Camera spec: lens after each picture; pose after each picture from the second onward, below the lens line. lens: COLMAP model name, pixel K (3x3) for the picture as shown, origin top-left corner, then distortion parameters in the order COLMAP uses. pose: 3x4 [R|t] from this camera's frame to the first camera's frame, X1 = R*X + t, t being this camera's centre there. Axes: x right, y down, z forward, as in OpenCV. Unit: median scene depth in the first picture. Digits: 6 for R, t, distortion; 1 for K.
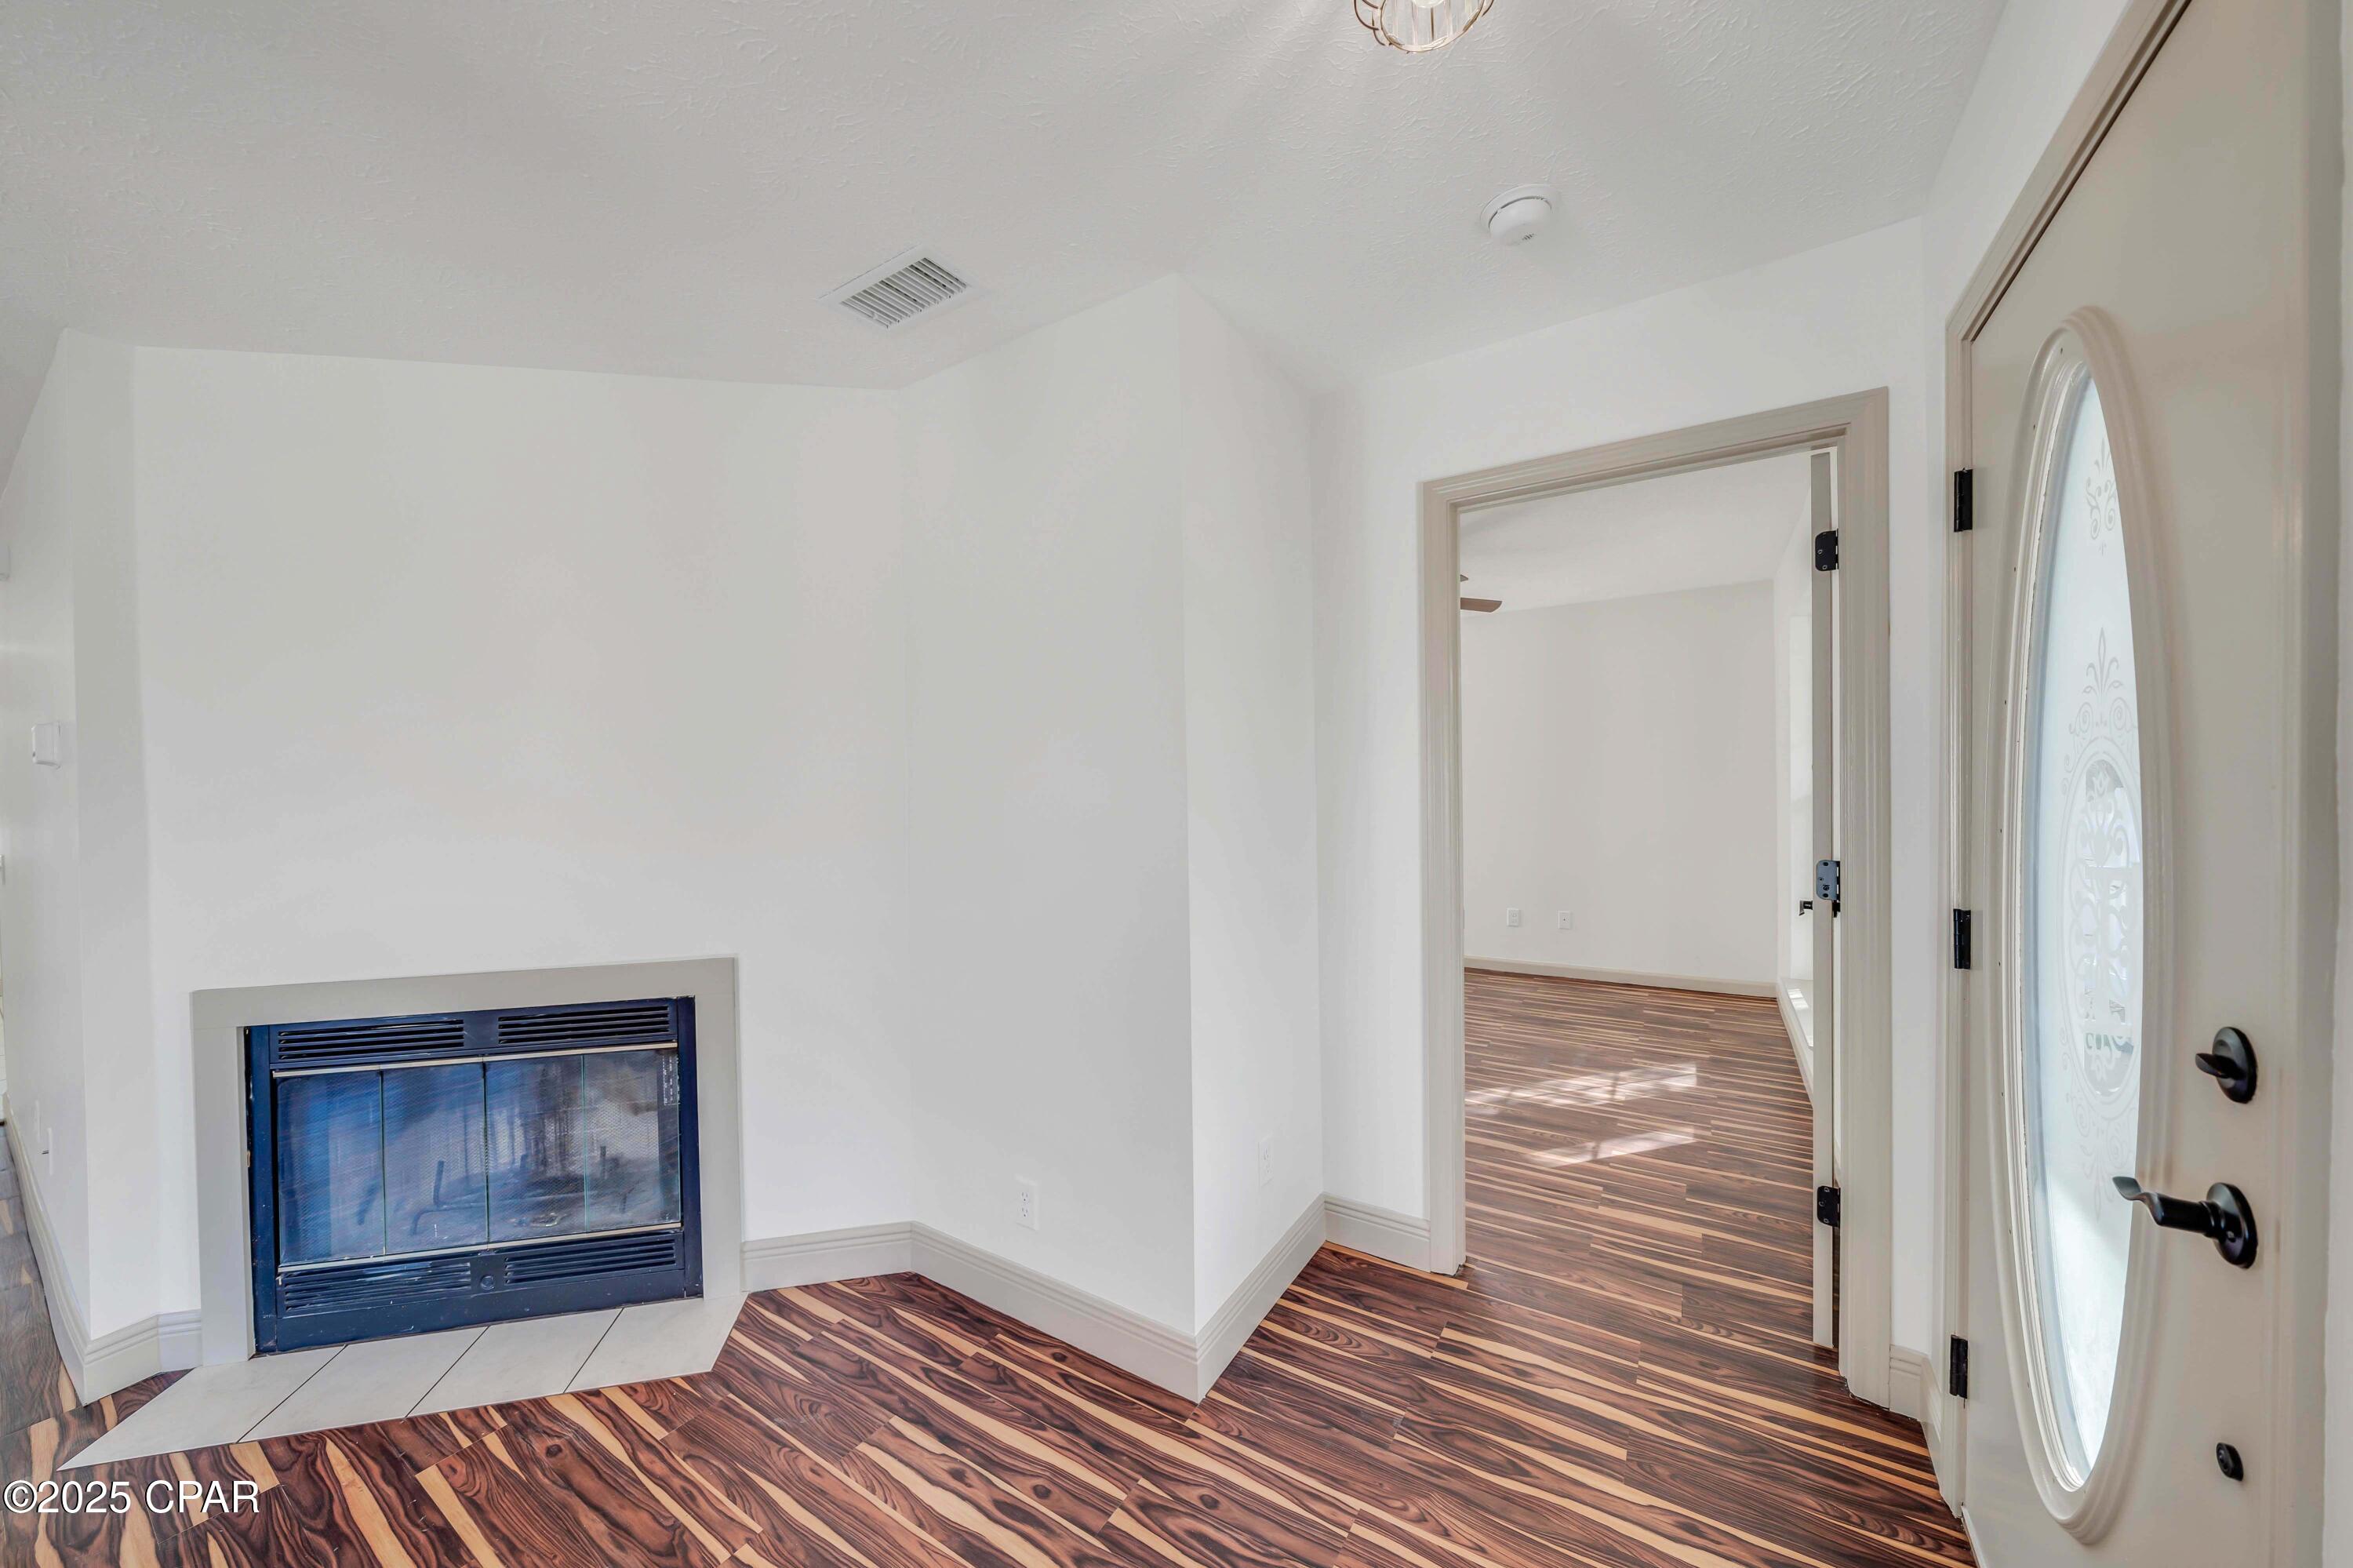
lens RADIAL K [[822.2, 0, 1167.7], [0, 822.2, 790.0], [0, 0, 1]] dist [-0.003041, -0.000373]
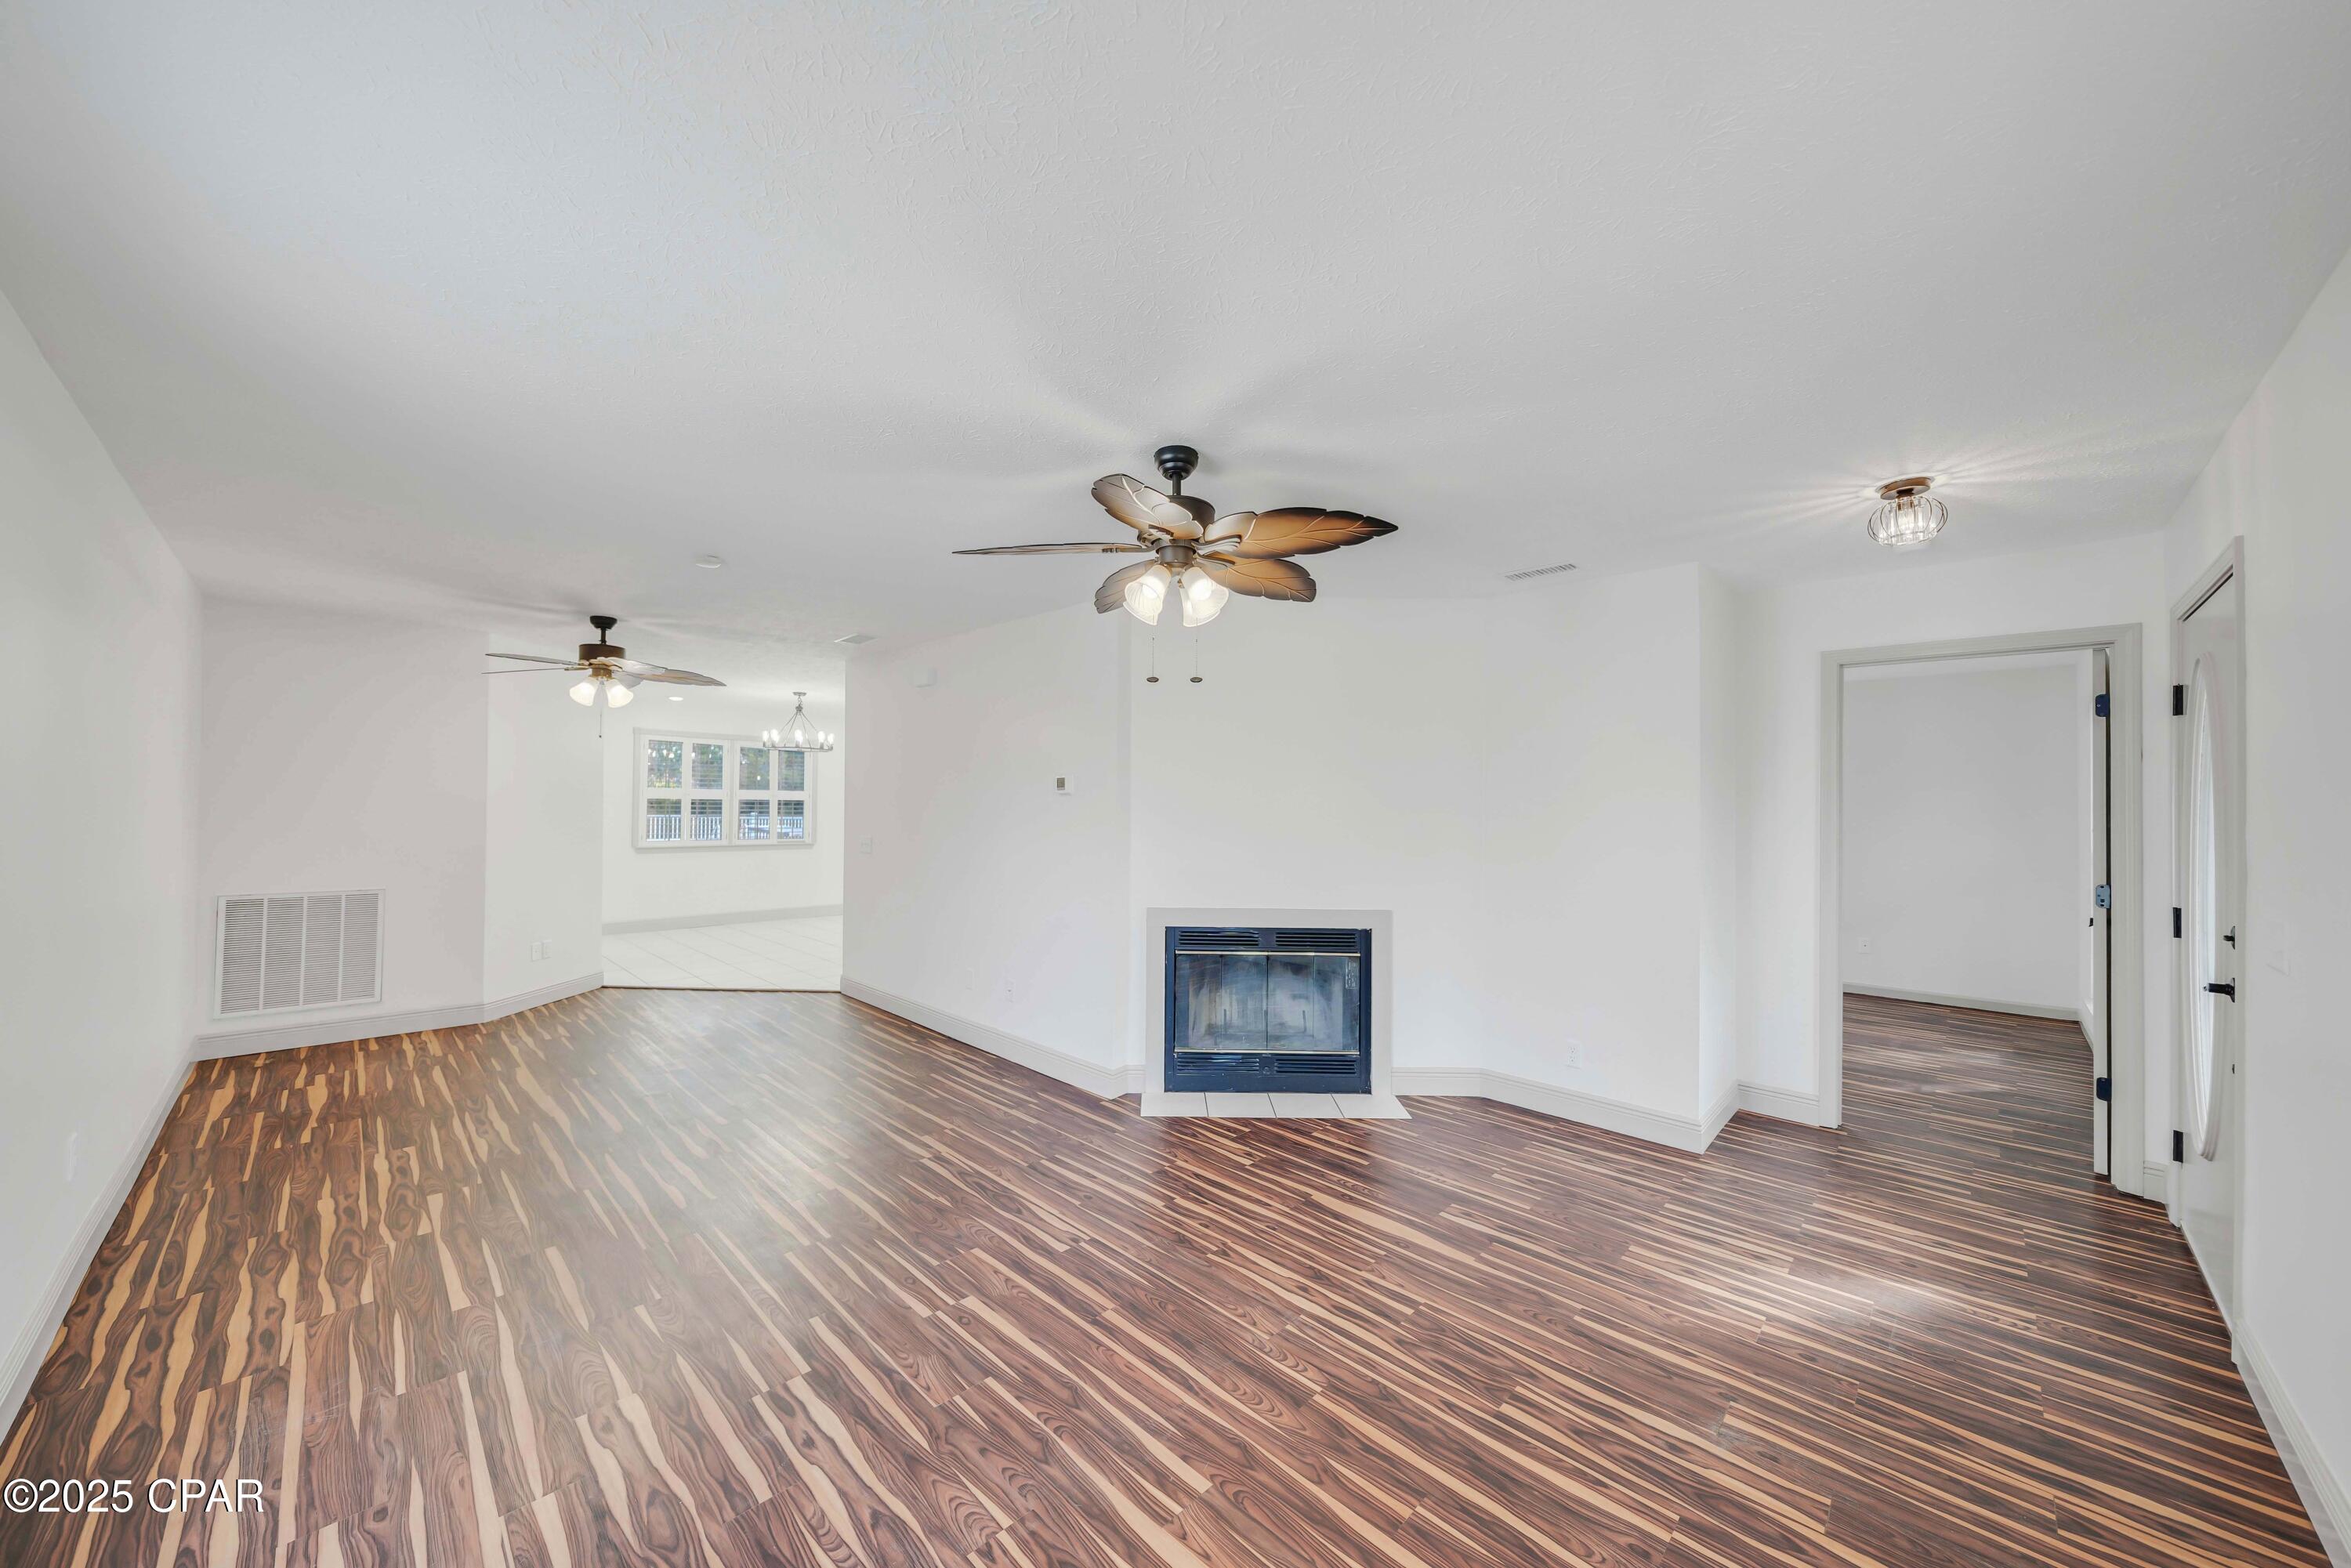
lens RADIAL K [[821.4, 0, 1173.2], [0, 821.4, 782.1], [0, 0, 1]] dist [-0.003041, -0.000373]
pose [[0.978374, 0.027882, -0.204957, -0.710754], [-0.034710, 0.998953, -0.029792, -0.010655], [0.203912, 0.036262, 0.978317, -1.013698]]
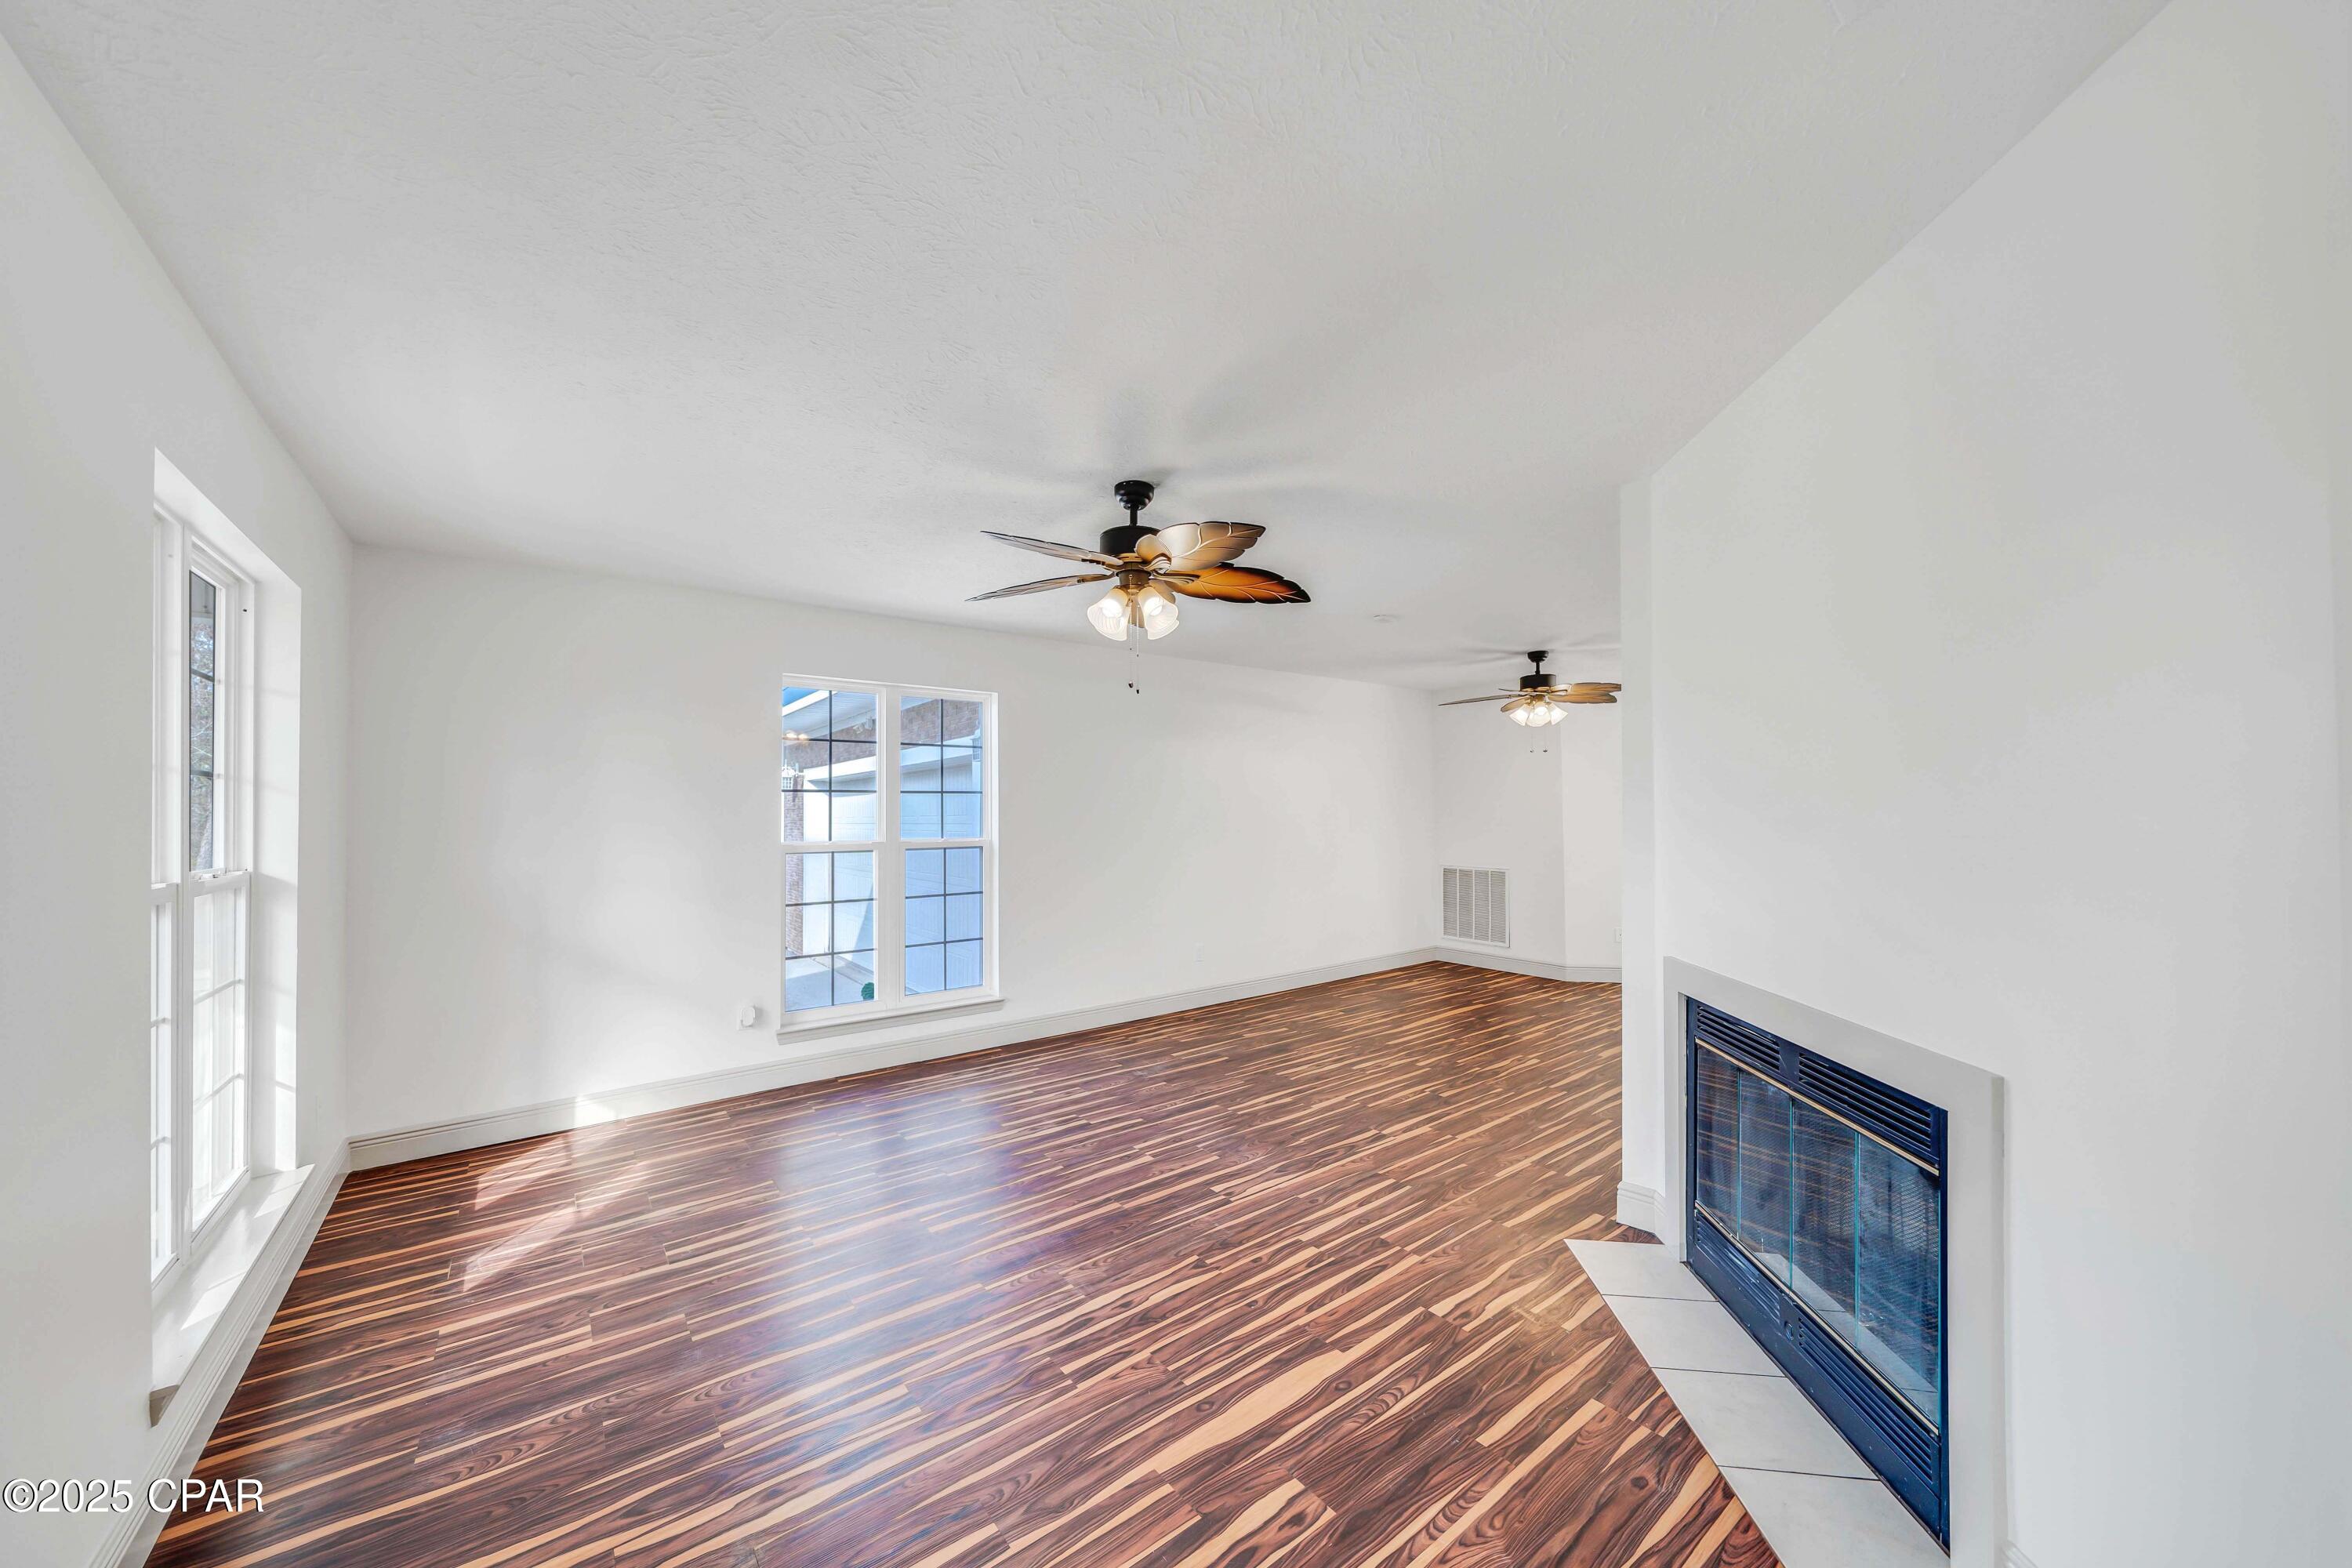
lens RADIAL K [[821.8, 0, 1148.8], [0, 821.8, 792.1], [0, 0, 1]] dist [-0.003041, -0.000373]
pose [[-0.347364, 0.001385, -0.937730, 0.319914], [0.009563, 0.999952, -0.002065, -0.021178], [0.937682, -0.009685, -0.347360, 0.681432]]
